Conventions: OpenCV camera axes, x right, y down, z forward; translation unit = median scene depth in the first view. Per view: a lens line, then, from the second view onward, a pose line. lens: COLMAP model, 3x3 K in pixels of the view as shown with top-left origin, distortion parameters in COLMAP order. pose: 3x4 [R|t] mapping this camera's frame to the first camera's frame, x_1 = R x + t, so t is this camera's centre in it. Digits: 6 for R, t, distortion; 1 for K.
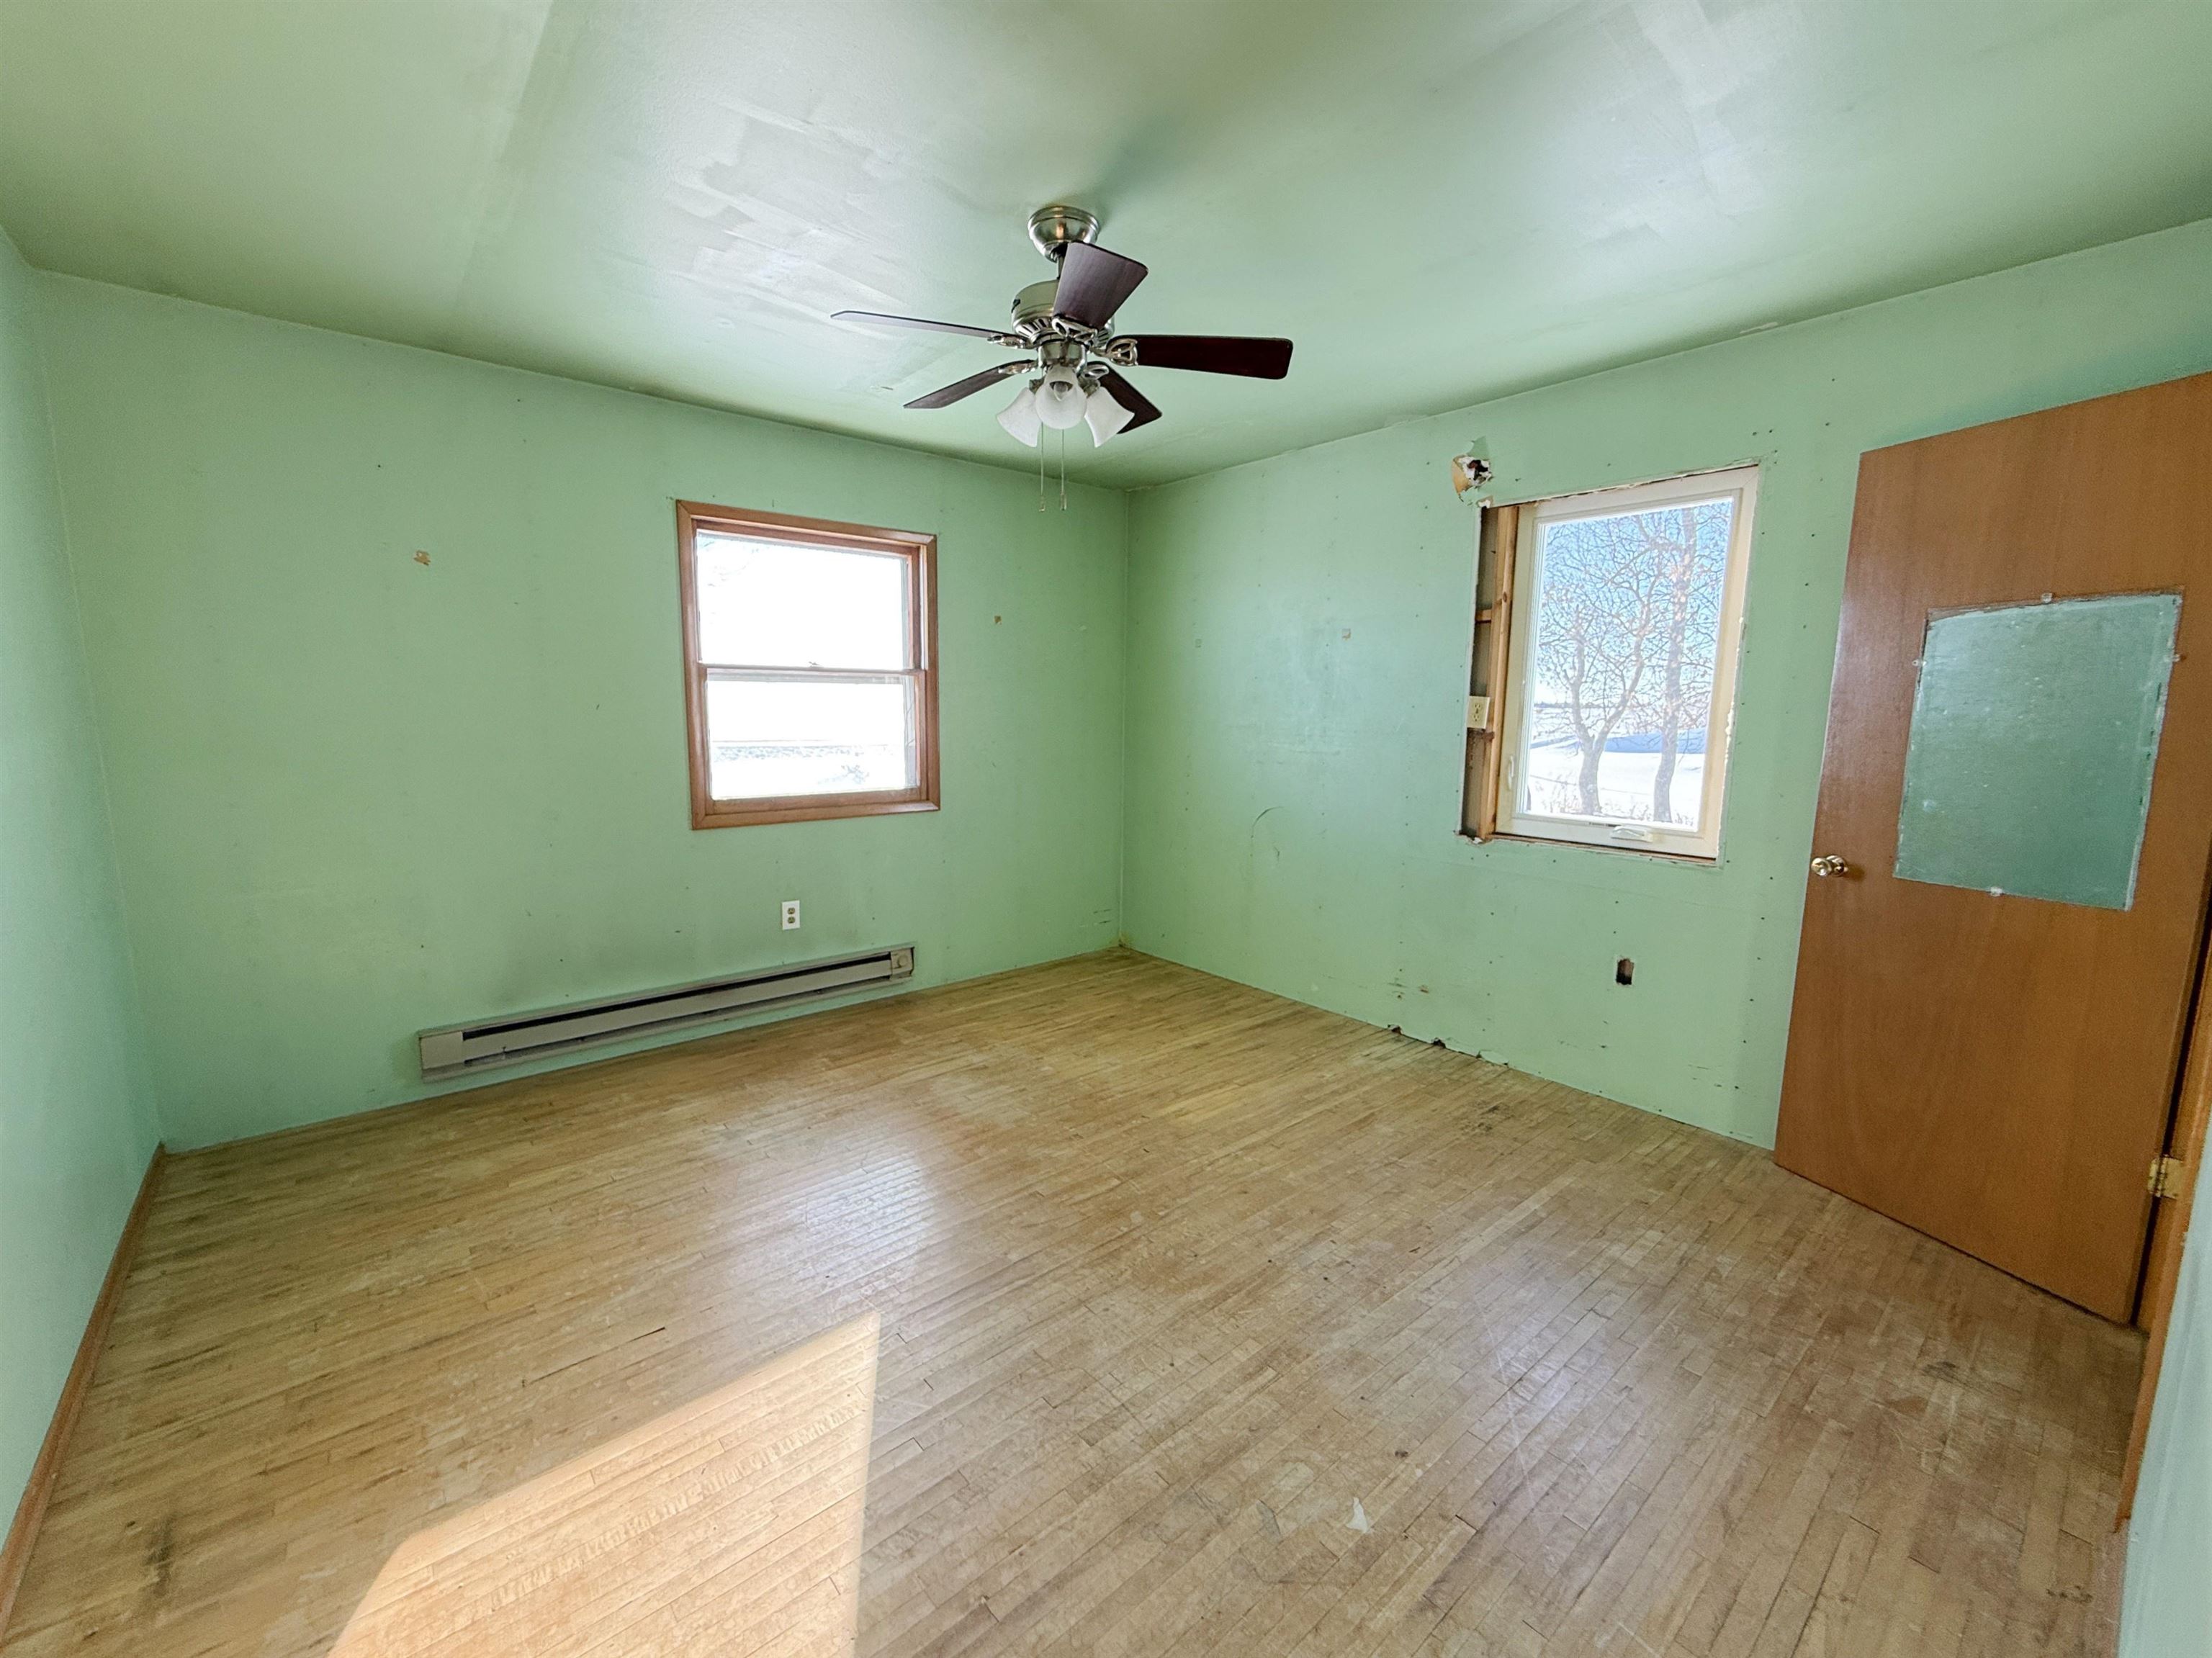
lens RADIAL K [[920.9, 0, 1106.0], [0, 920.9, 829.0], [0, 0, 1]] dist [-0.000018, -0.000239]
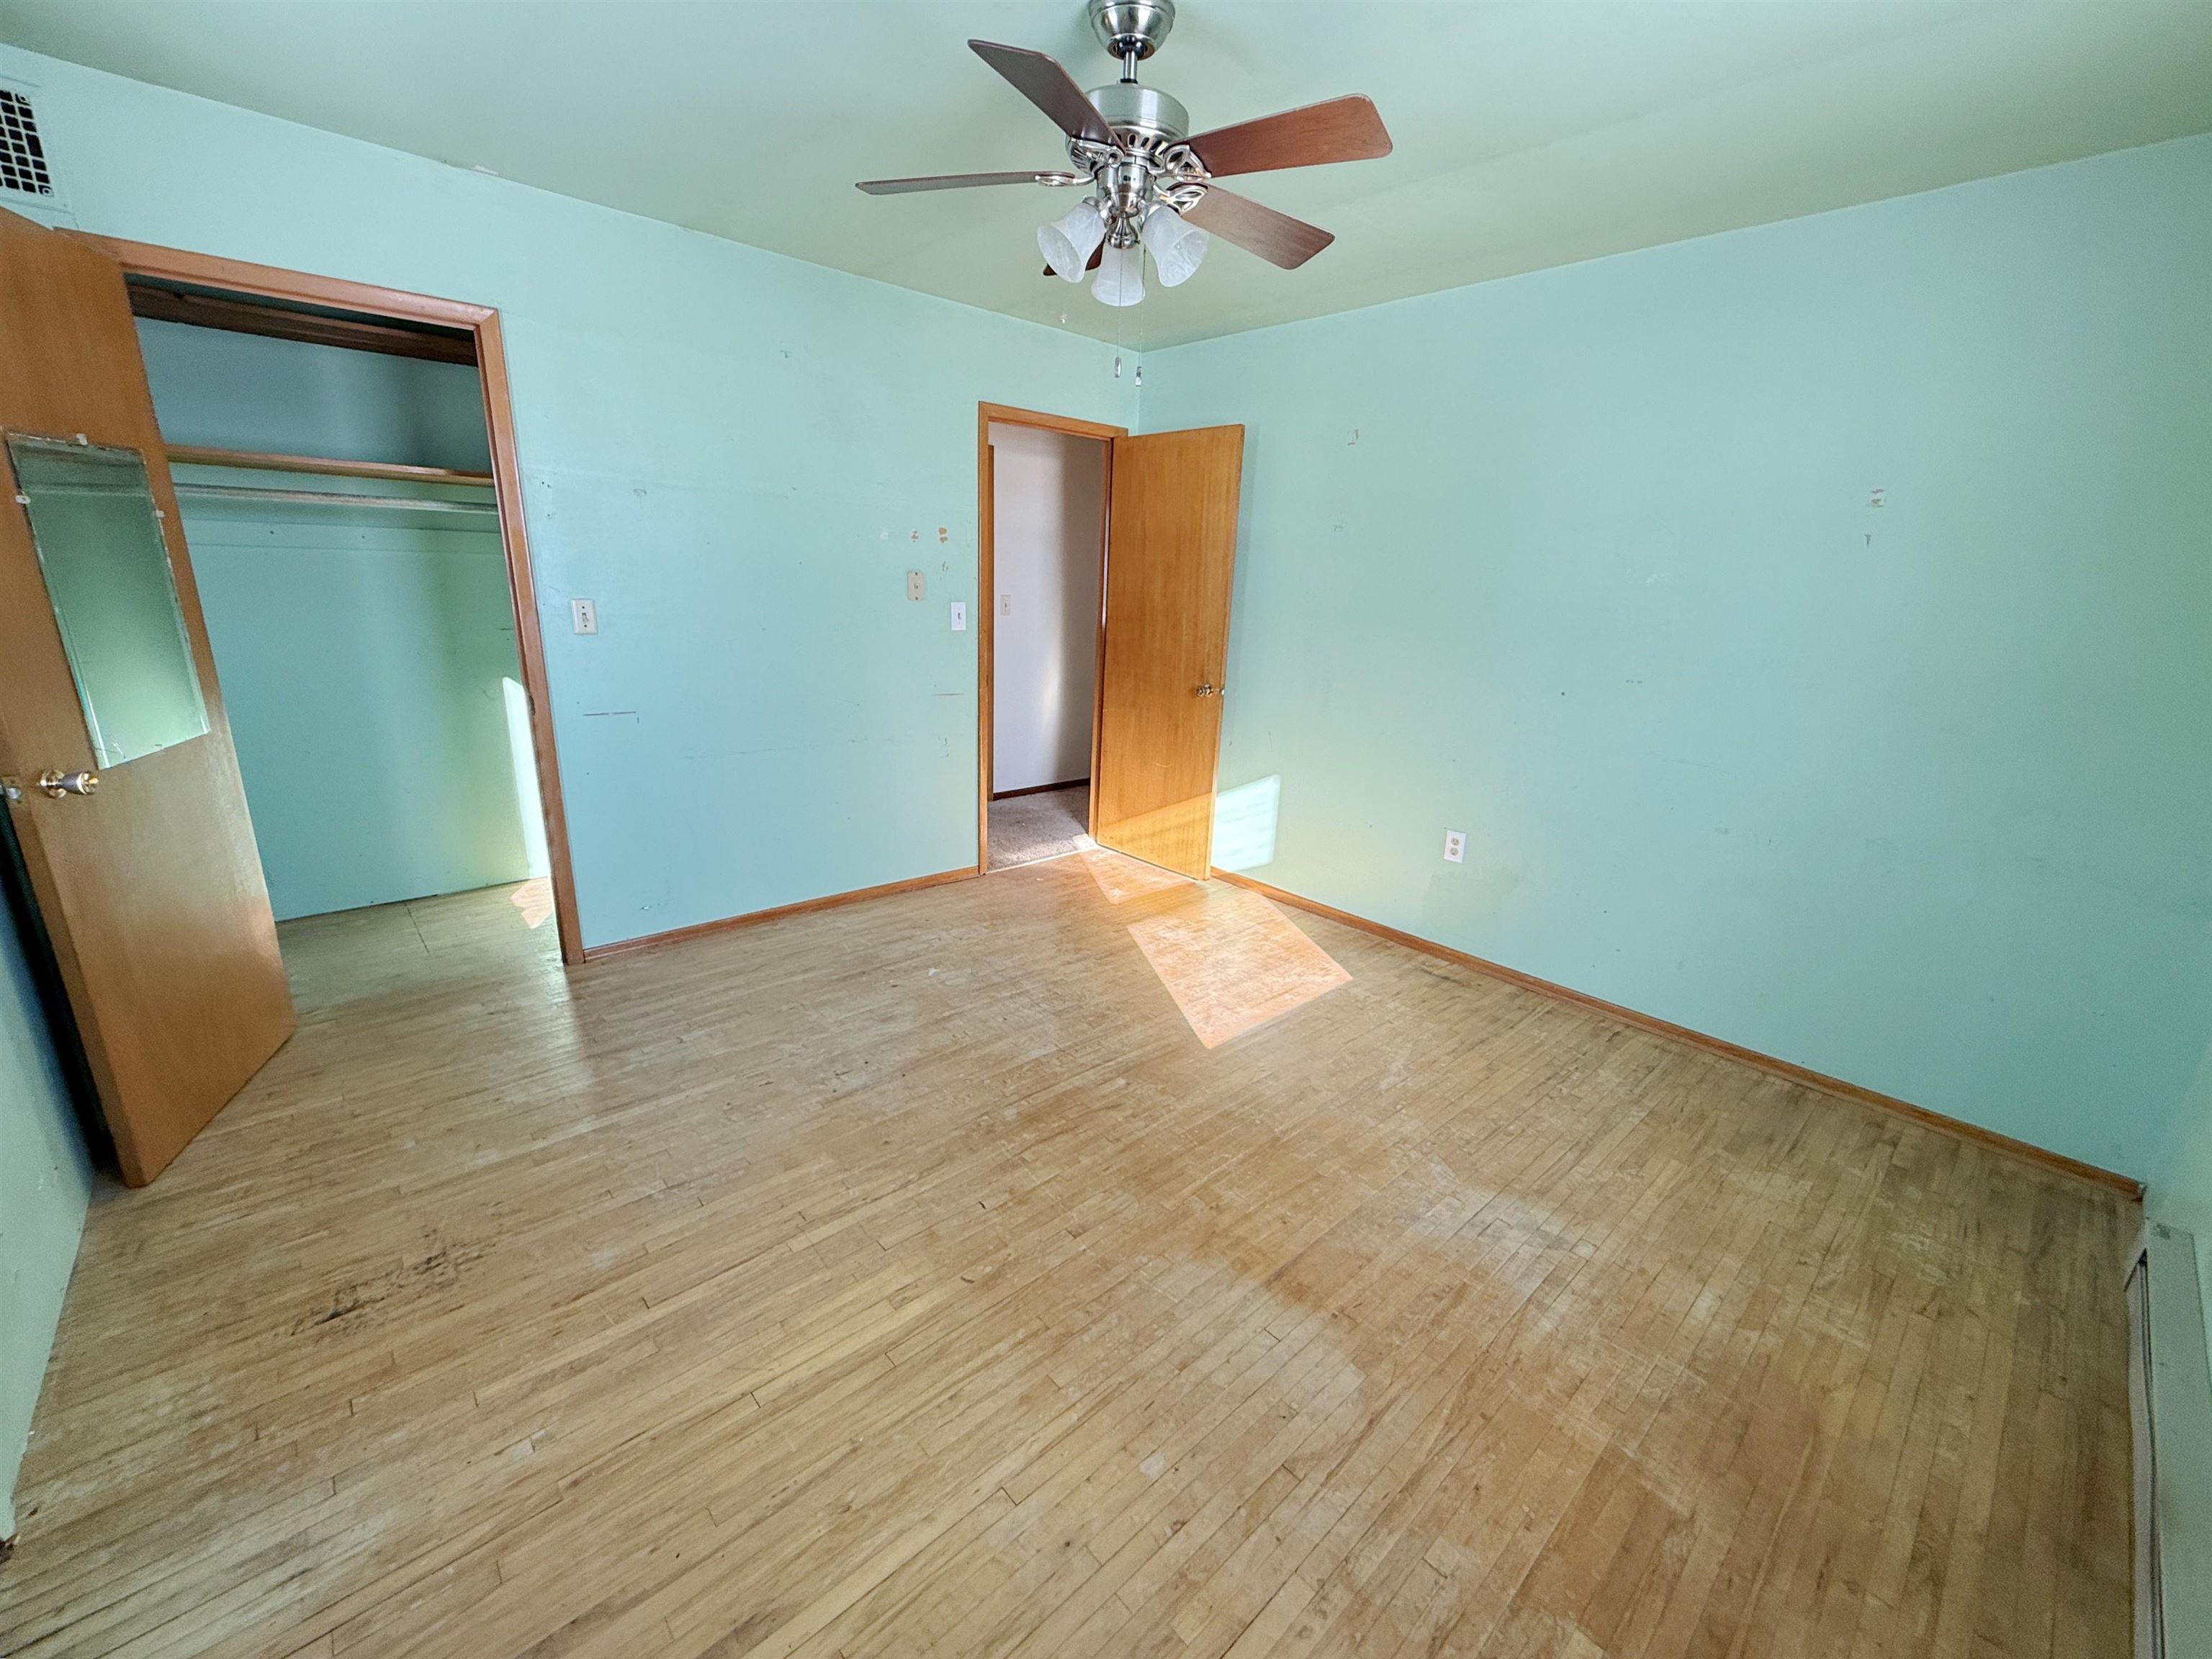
lens RADIAL K [[921.0, 0, 1106.0], [0, 921.0, 829.5], [0, 0, 1]] dist [-0.000018, -0.000239]
pose [[-0.998161, -0.038801, -0.046576, -0.010335], [-0.054099, 0.916823, 0.395612, -0.238817], [0.027352, 0.397404, -0.917236, 1.560563]]
